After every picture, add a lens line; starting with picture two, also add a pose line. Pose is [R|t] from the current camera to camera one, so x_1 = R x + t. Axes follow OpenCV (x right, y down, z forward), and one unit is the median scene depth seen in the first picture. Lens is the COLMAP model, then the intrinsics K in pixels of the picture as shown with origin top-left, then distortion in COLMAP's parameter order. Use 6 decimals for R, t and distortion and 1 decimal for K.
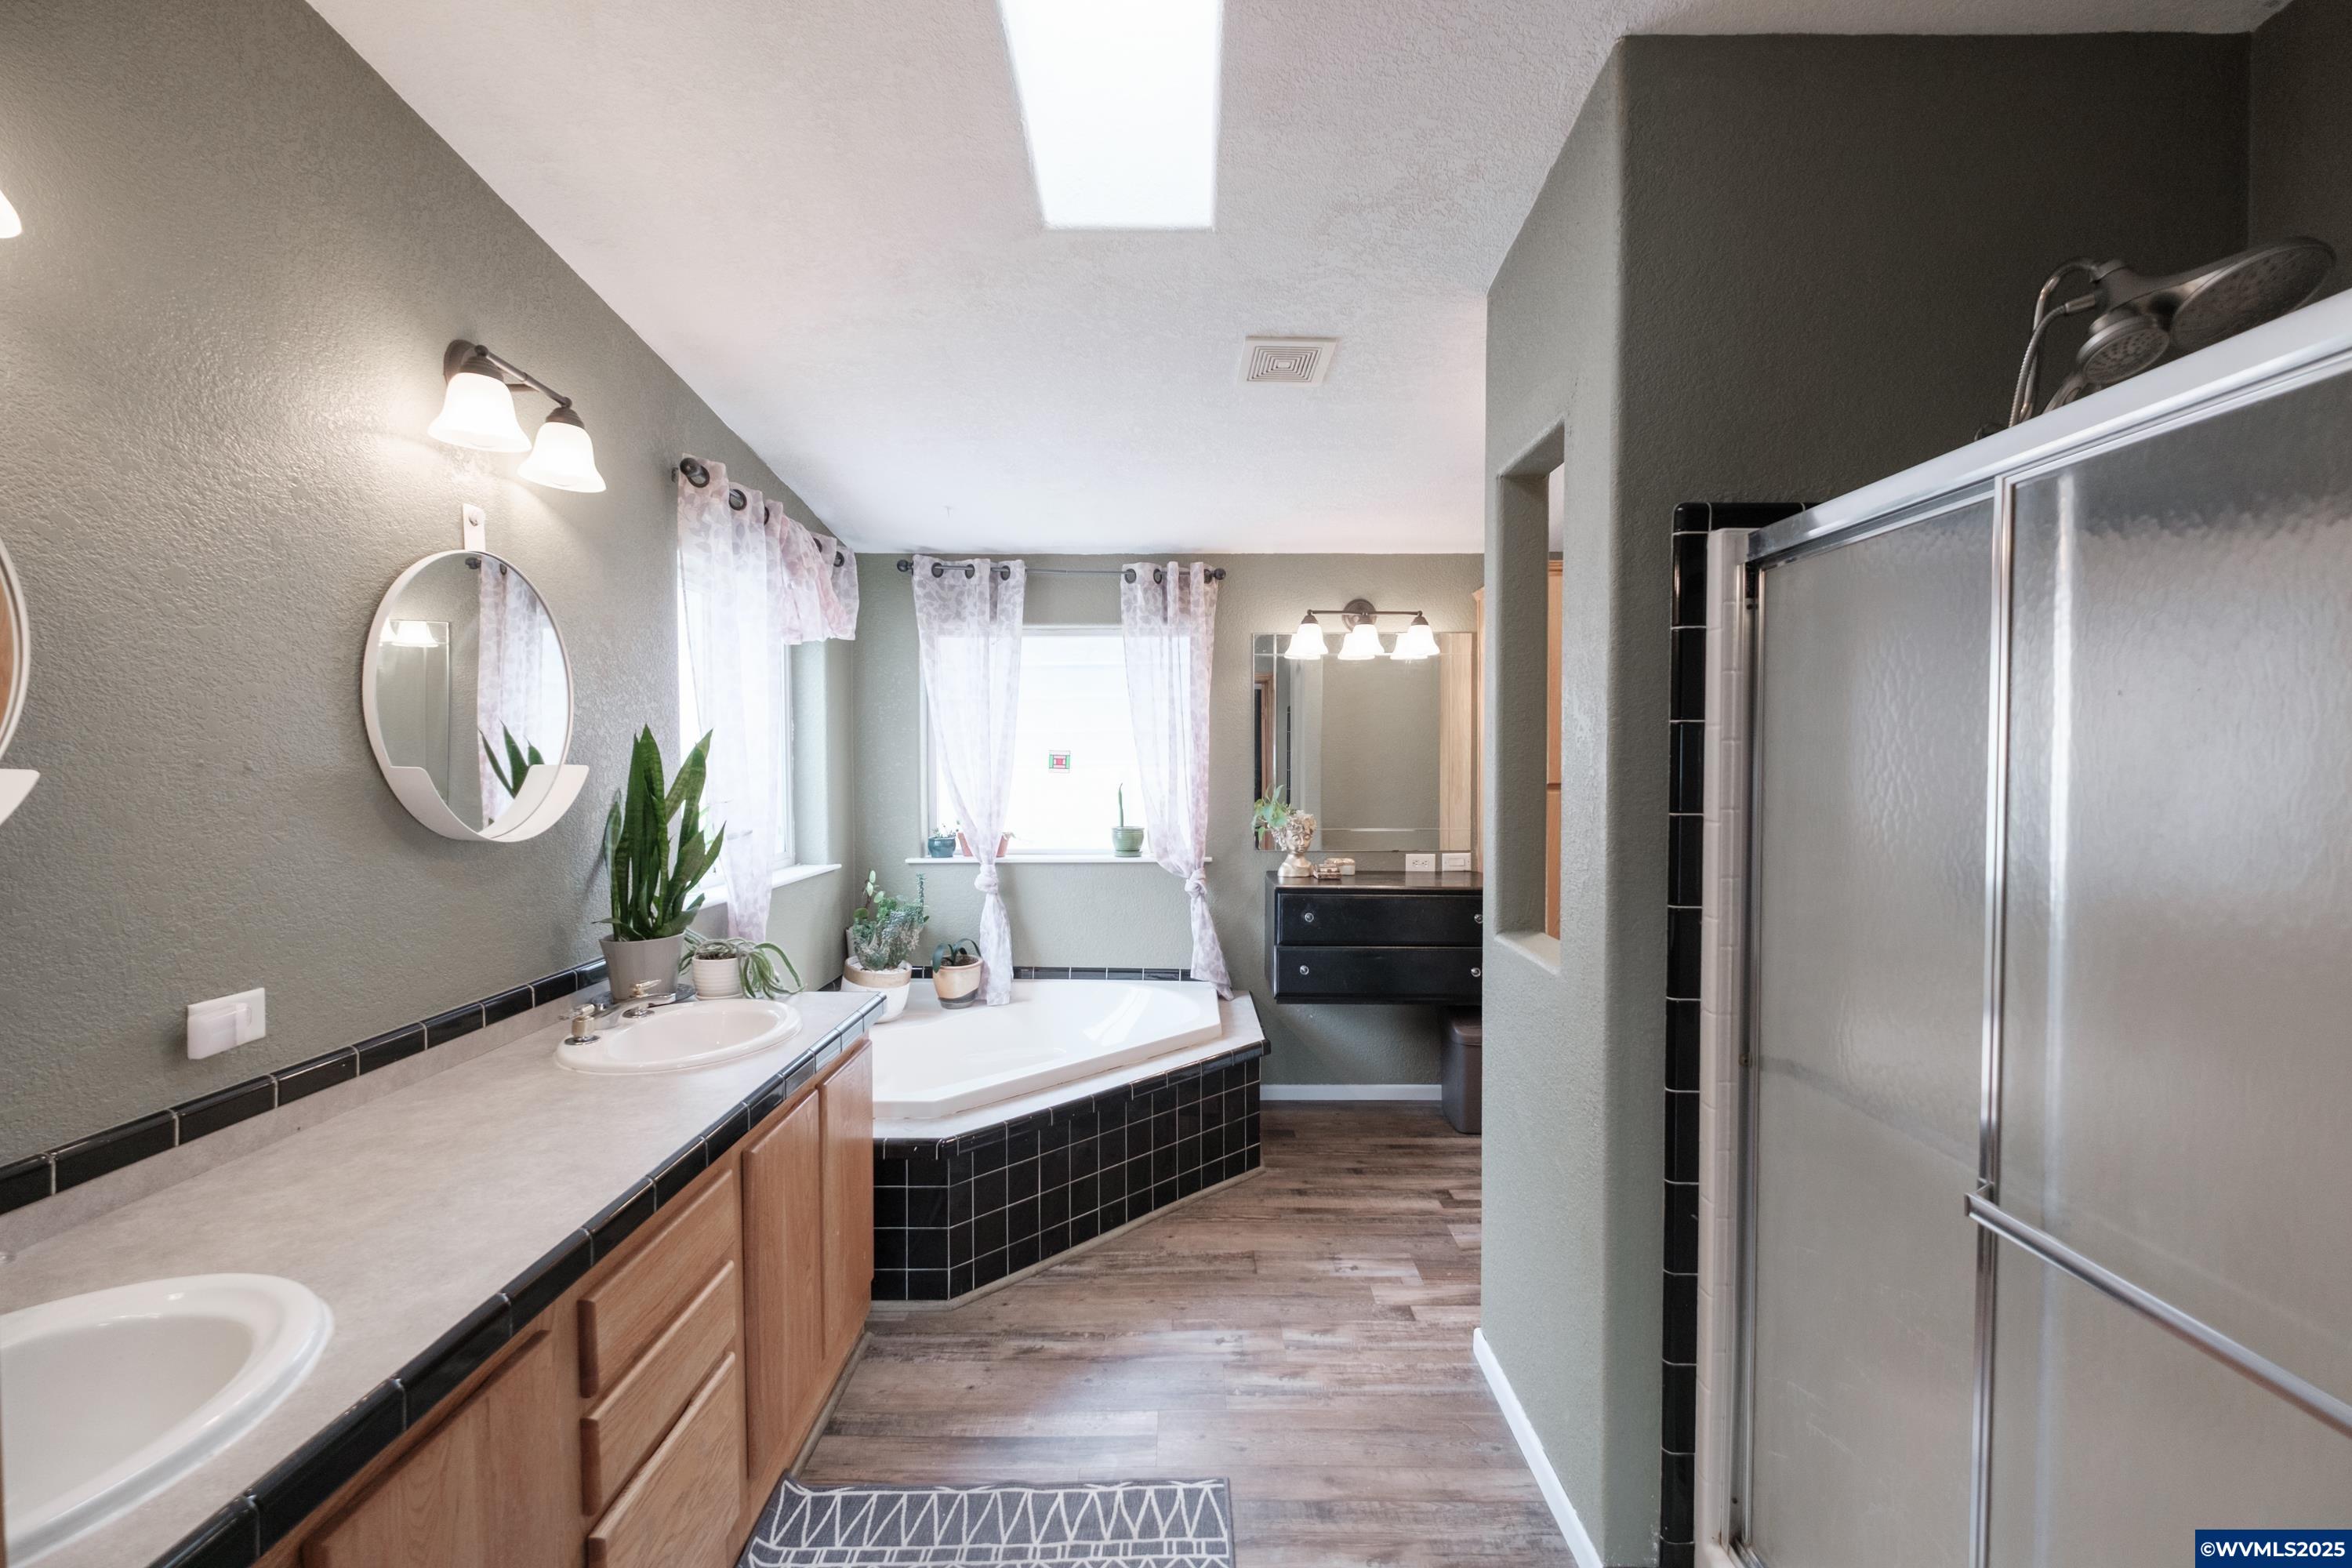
lens RADIAL K [[1022.4, 0, 1185.7], [0, 1022.4, 781.7], [0, 0, 1]] dist [0.007950, -0.006563]
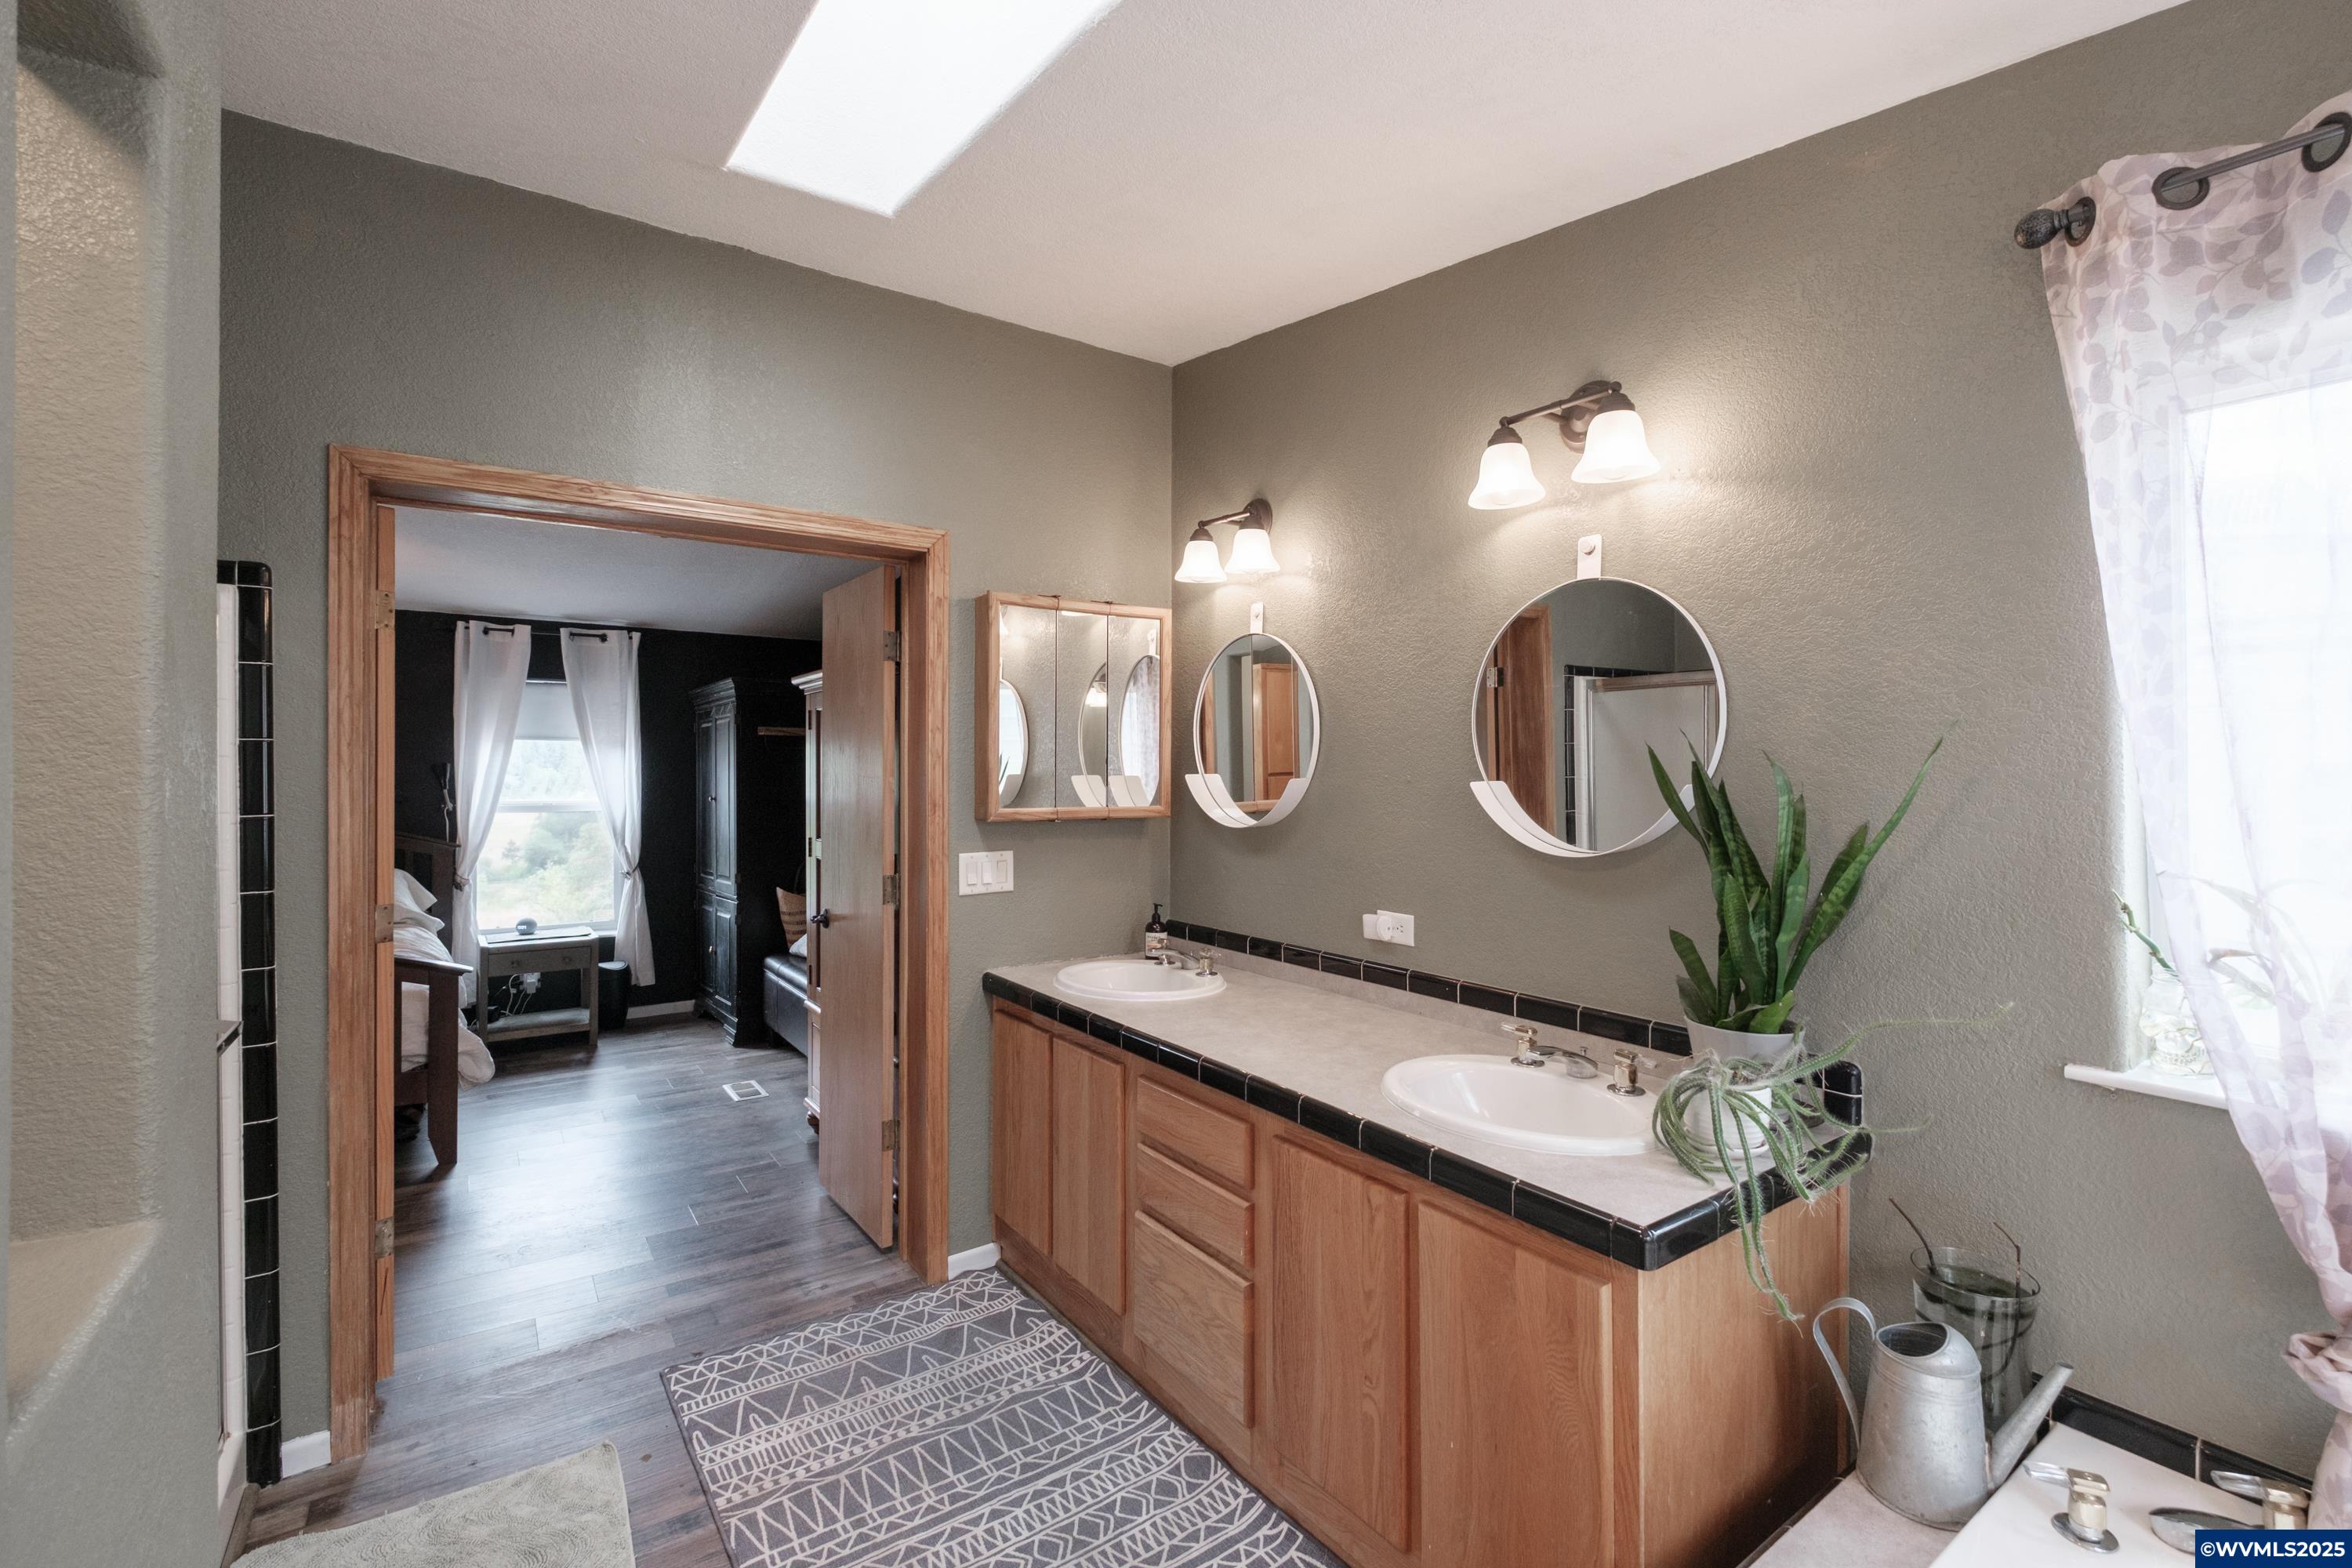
lens RADIAL K [[1022.4, 0, 1185.7], [0, 1022.4, 781.7], [0, 0, 1]] dist [0.007950, -0.006563]
pose [[-0.815928, -0.001574, -0.578152, 0.285750], [-0.018218, 0.999570, 0.022990, -0.035725], [0.577867, 0.029291, -0.815605, 1.820954]]
